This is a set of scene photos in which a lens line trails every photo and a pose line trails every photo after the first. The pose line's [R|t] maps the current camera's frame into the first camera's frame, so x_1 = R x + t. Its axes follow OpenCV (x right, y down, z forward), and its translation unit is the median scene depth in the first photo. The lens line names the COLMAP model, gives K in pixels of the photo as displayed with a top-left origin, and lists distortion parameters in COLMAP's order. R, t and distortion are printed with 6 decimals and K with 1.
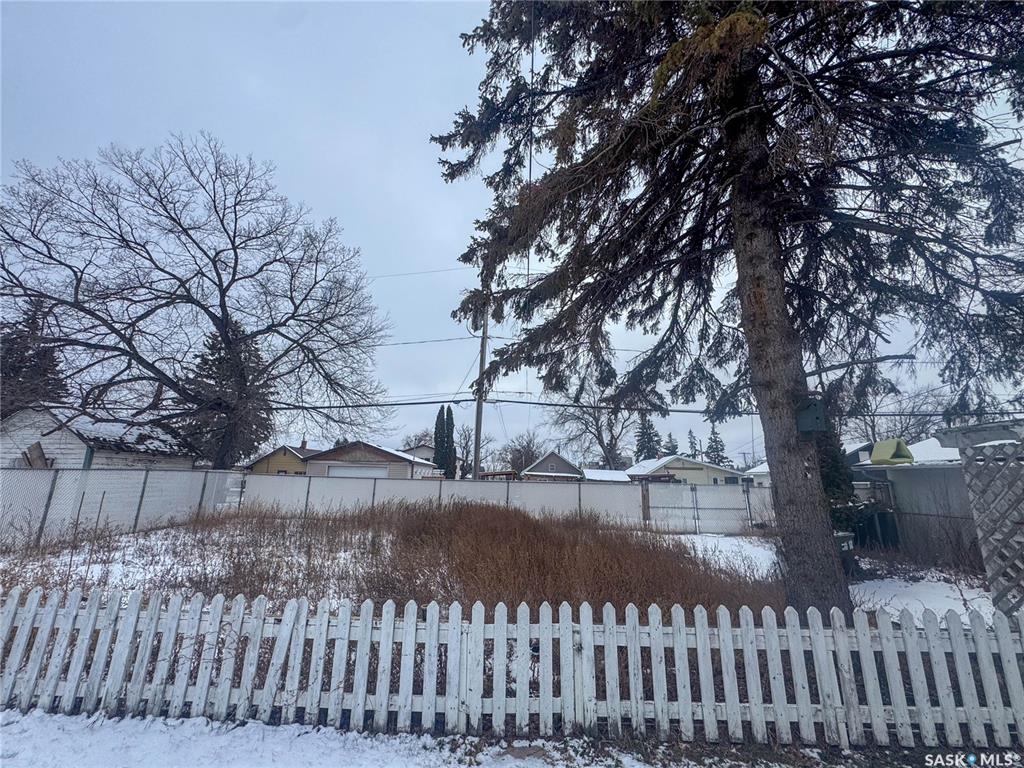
lens RADIAL K [[406.4, 0, 513.0], [0, 406.4, 384.8], [0, 0, 1]] dist [-0.001976, -0.000516]
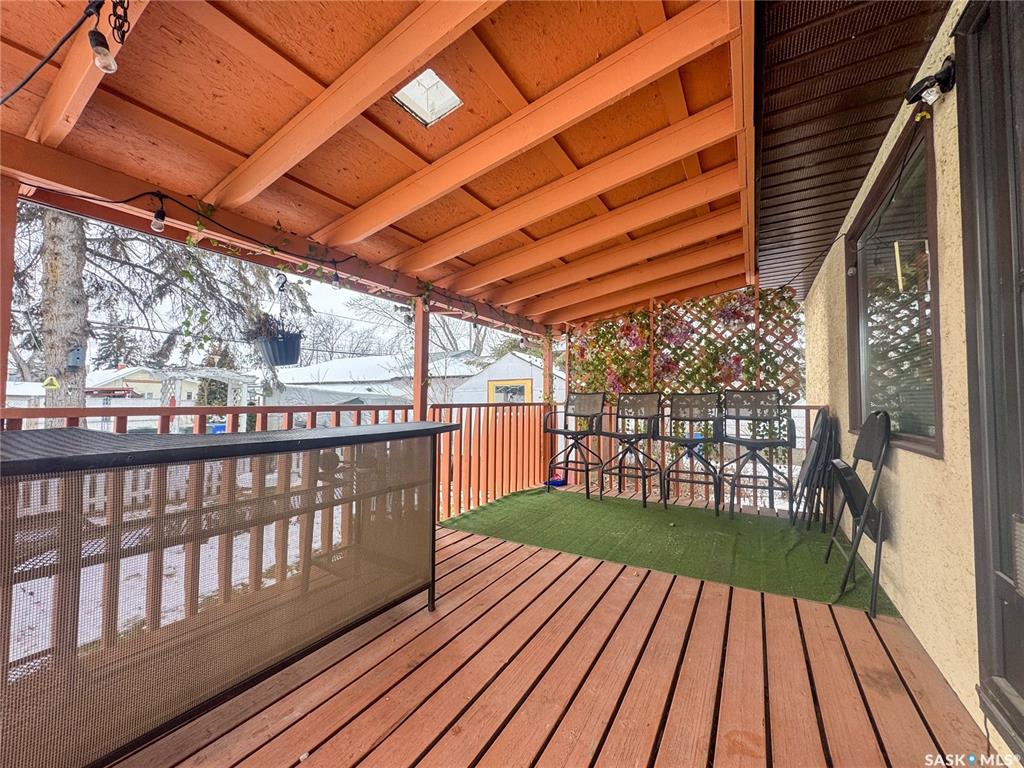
lens RADIAL K [[406.4, 0, 513.0], [0, 406.4, 384.8], [0, 0, 1]] dist [-0.001976, -0.000516]
pose [[0.485832, 0.019783, 0.873828, 0.101202], [-0.200838, 0.975520, 0.089577, -0.162615], [-0.850665, -0.219017, 0.477912, -0.666683]]
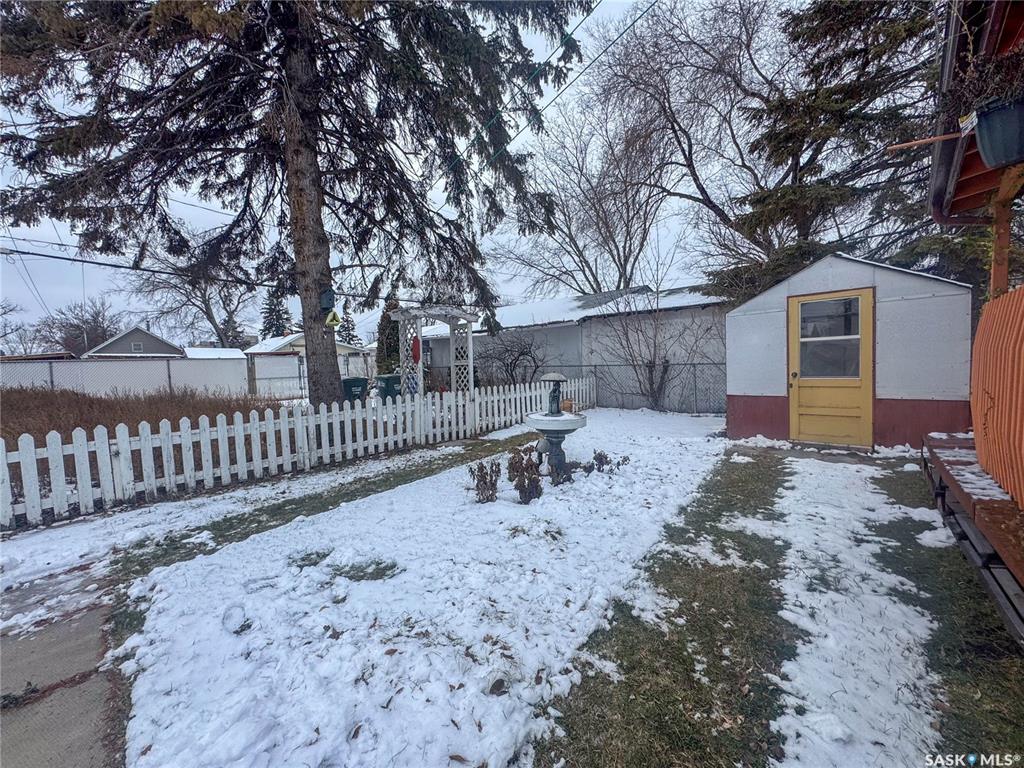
lens RADIAL K [[406.4, 0, 513.0], [0, 406.4, 384.8], [0, 0, 1]] dist [-0.001976, -0.000516]
pose [[0.676530, -0.086050, 0.731370, 0.032852], [-0.129499, 0.963772, 0.233183, -0.030169], [-0.724939, -0.252467, 0.640877, -0.309521]]
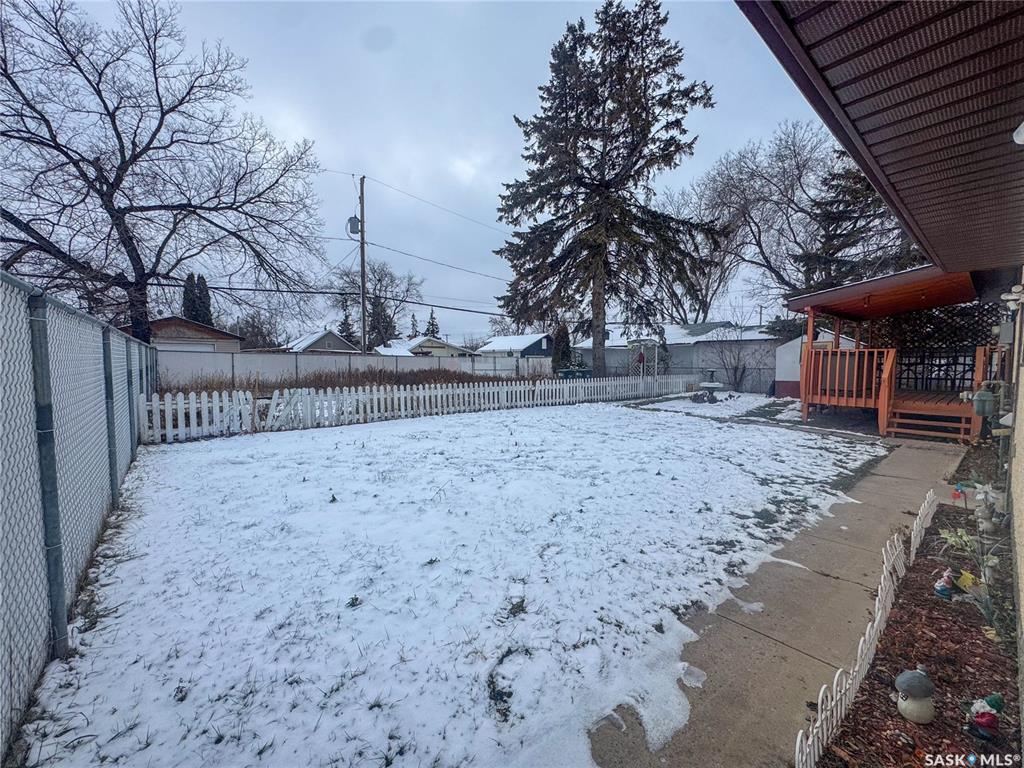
lens RADIAL K [[406.4, 0, 513.0], [0, 406.4, 384.8], [0, 0, 1]] dist [-0.001976, -0.000516]
pose [[0.752187, -0.052905, 0.656822, -1.327602], [-0.142891, 0.959959, 0.240959, -0.150507], [-0.643270, -0.275100, 0.714509, -0.694343]]
